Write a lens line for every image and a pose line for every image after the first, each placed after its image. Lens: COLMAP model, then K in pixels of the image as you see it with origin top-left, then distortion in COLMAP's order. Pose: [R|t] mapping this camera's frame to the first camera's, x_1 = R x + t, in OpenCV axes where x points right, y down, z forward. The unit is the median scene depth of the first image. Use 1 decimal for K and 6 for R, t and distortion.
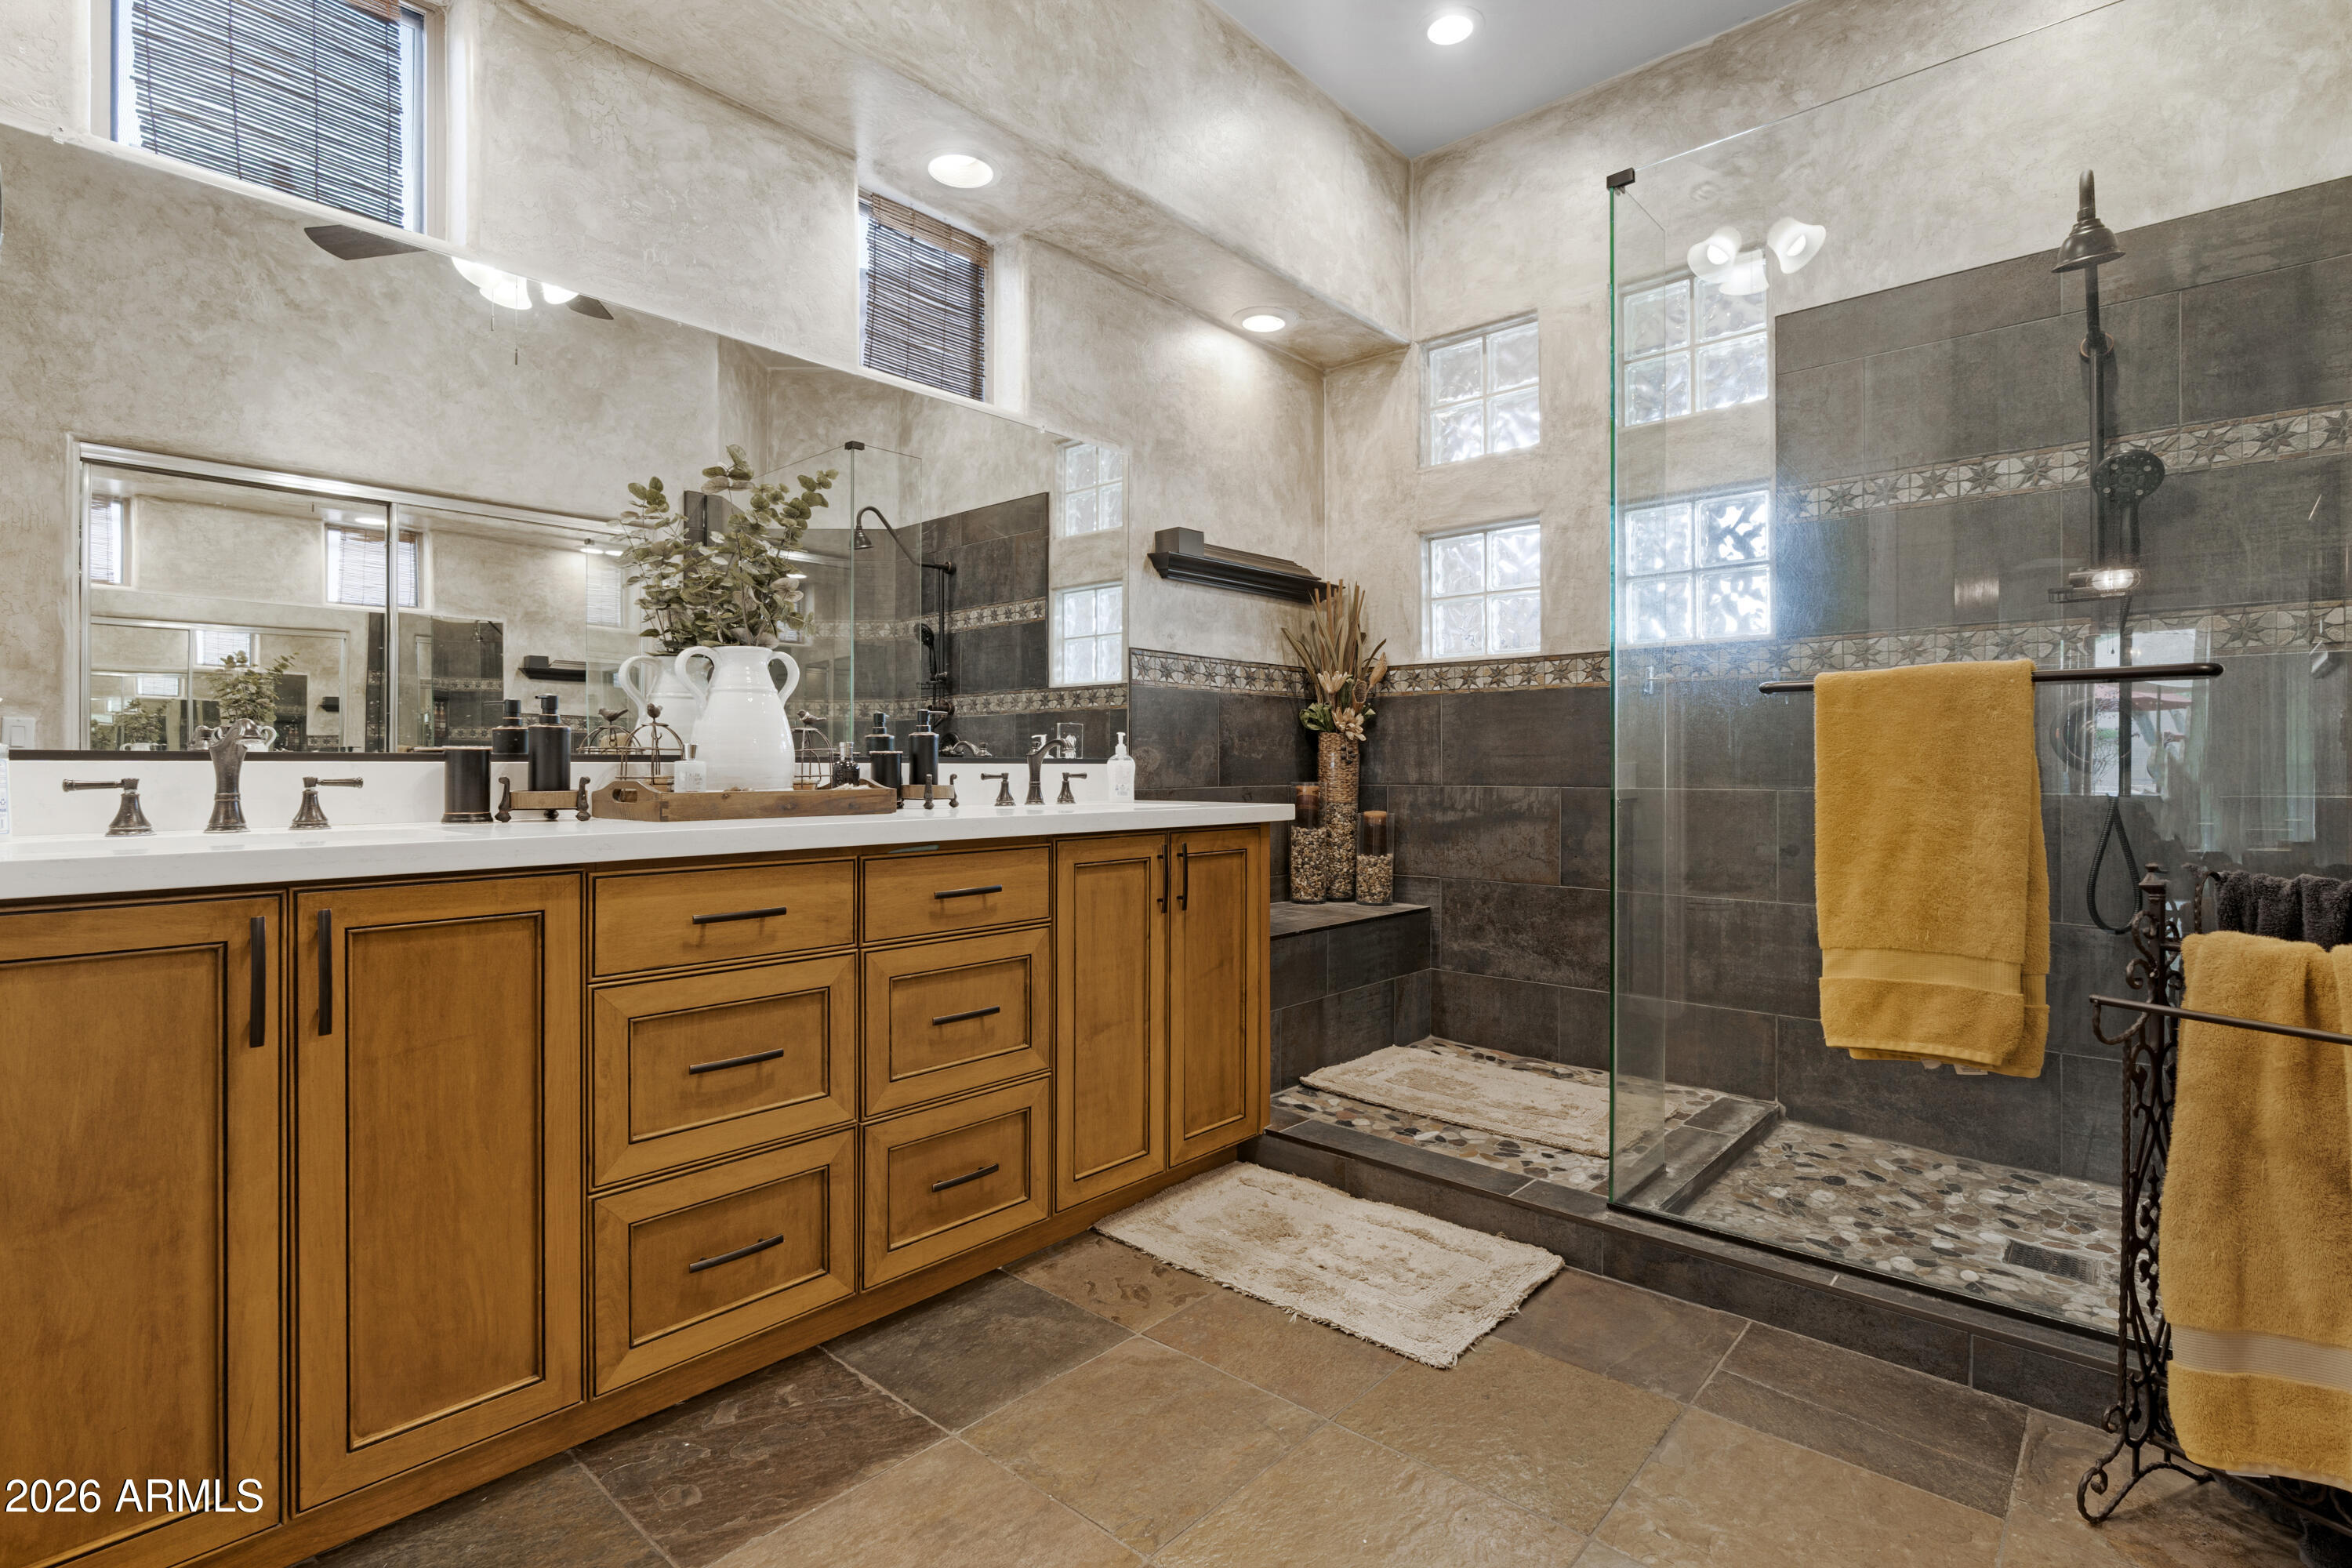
lens RADIAL K [[1133.6, 0, 1176.0], [0, 1133.6, 784.0], [0, 0, 1]] dist [-0.000387, 0.006685]
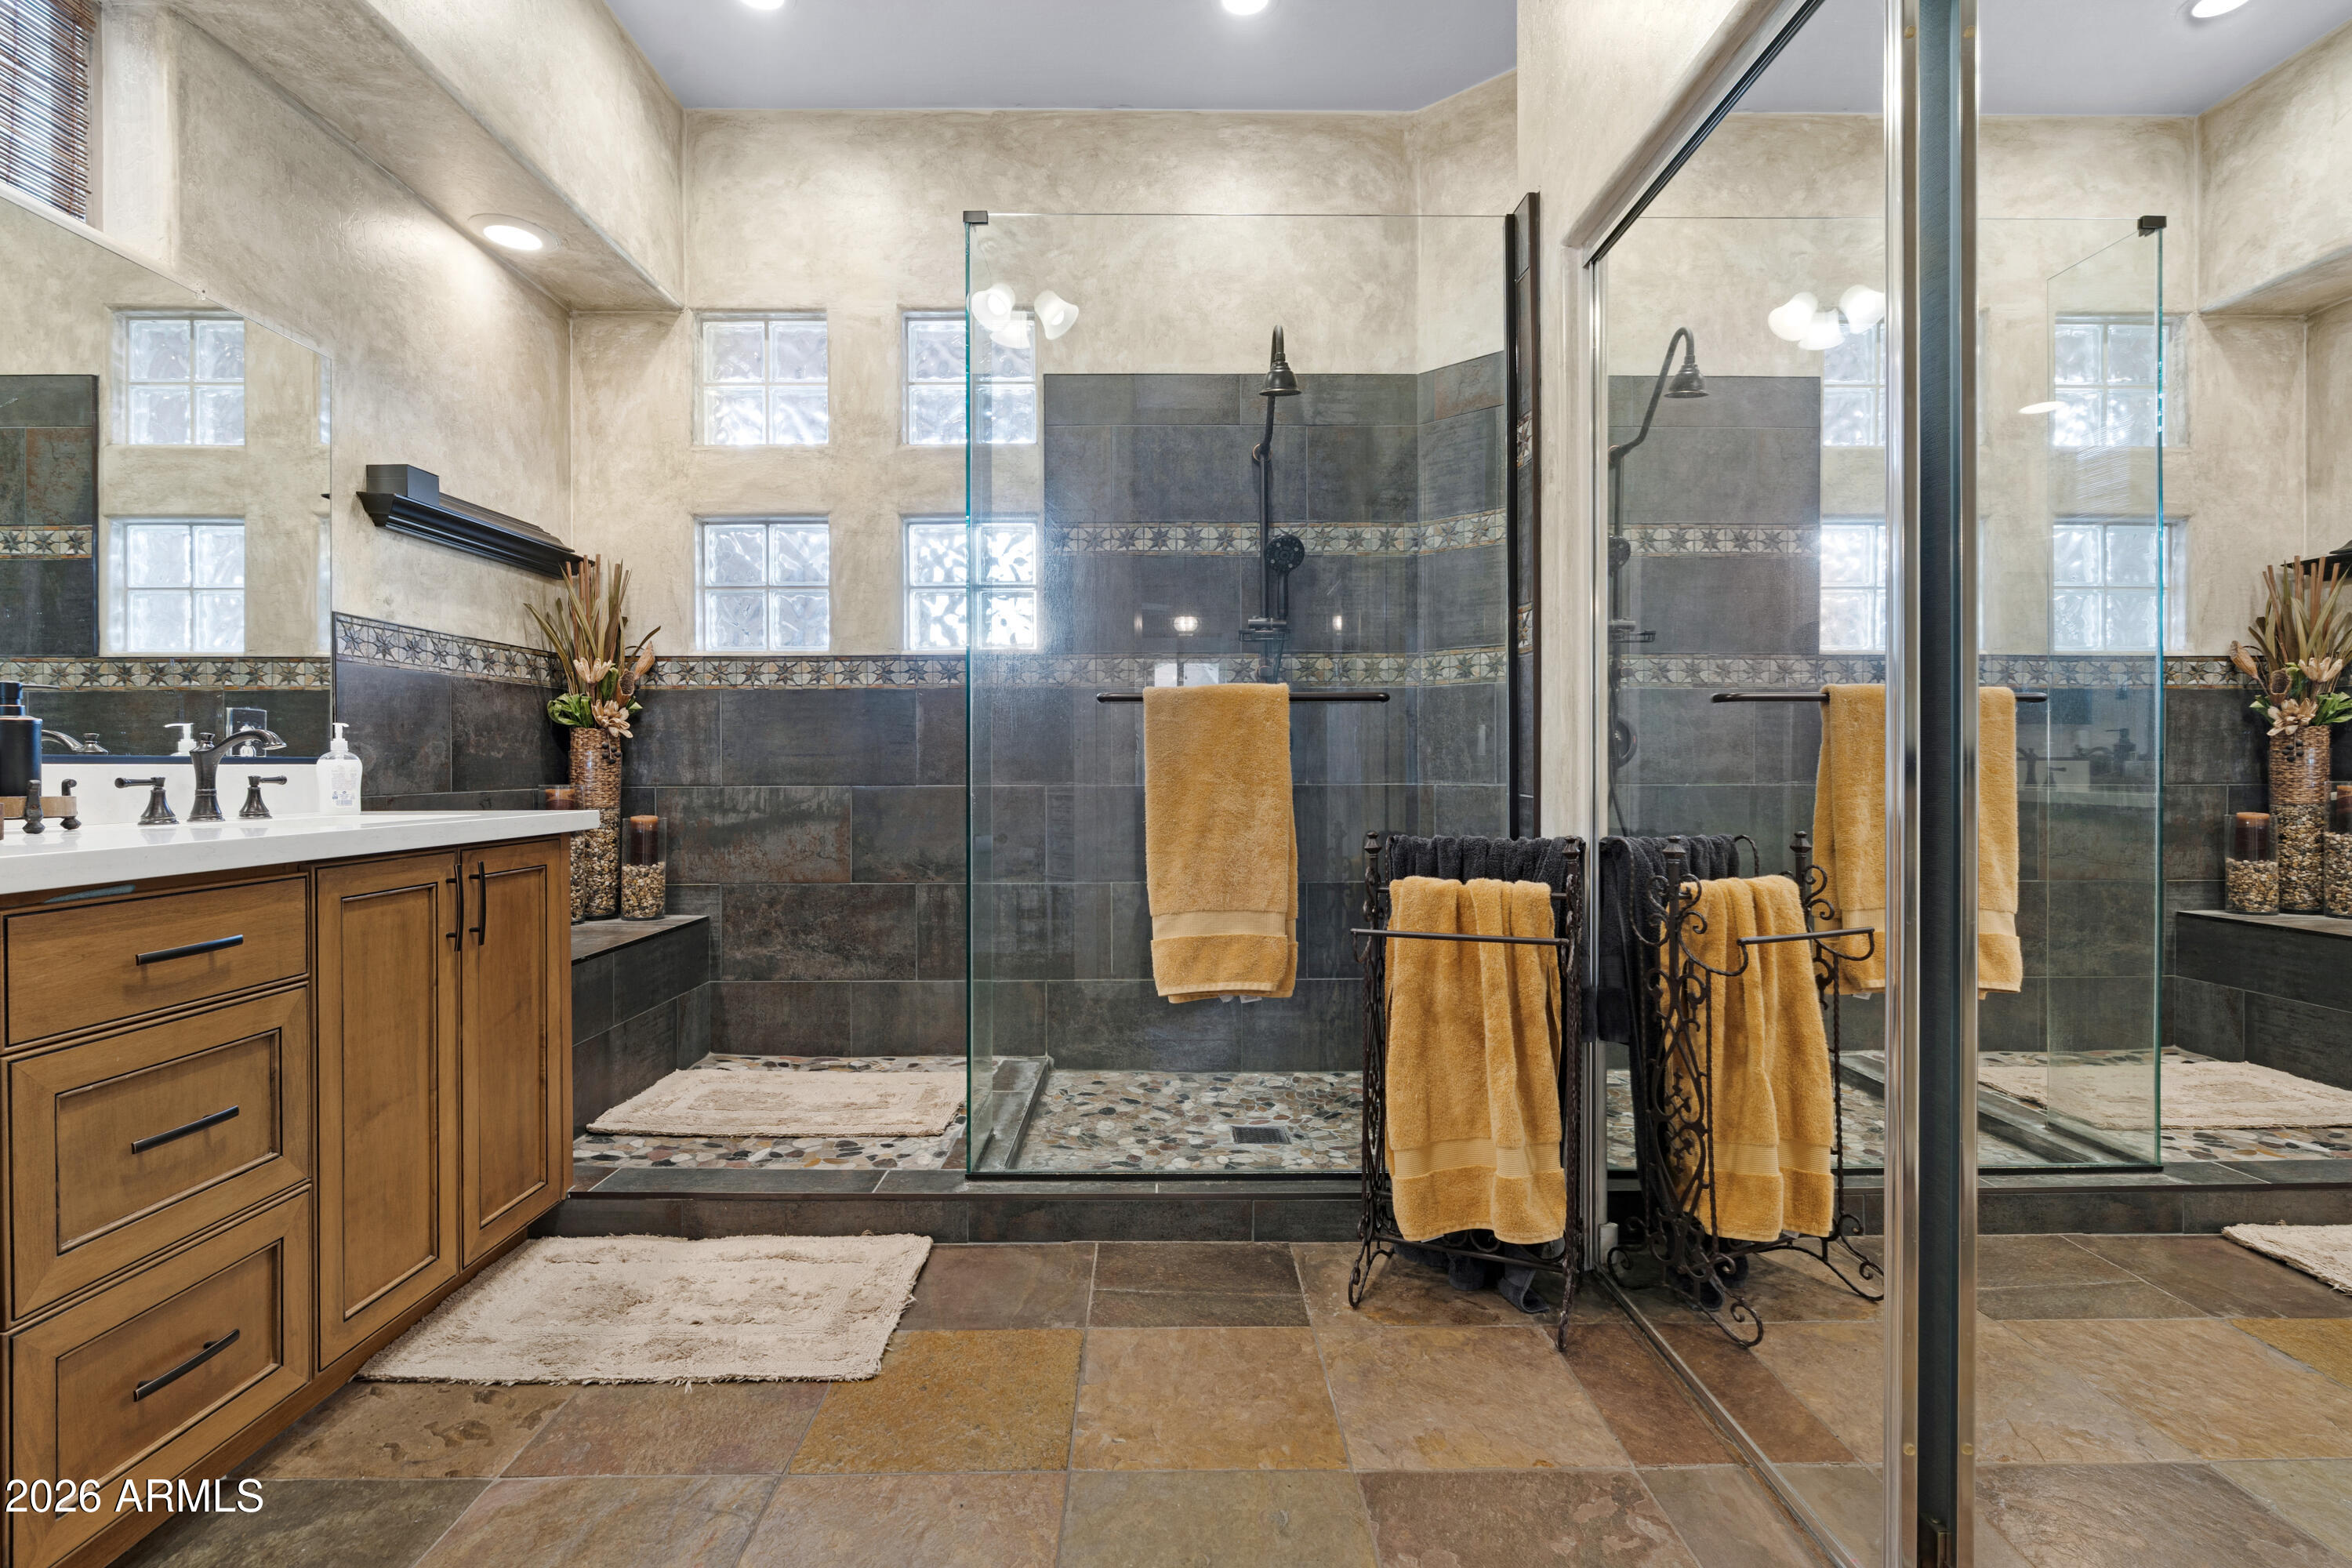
lens RADIAL K [[1124.7, 0, 1173.5], [0, 1124.7, 787.9], [0, 0, 1]] dist [-0.000864, 0.001803]
pose [[0.743164, -0.016178, 0.668914, -0.138295], [0.013675, 0.999866, 0.008990, -0.000868], [-0.668970, 0.002466, 0.743286, 0.063843]]
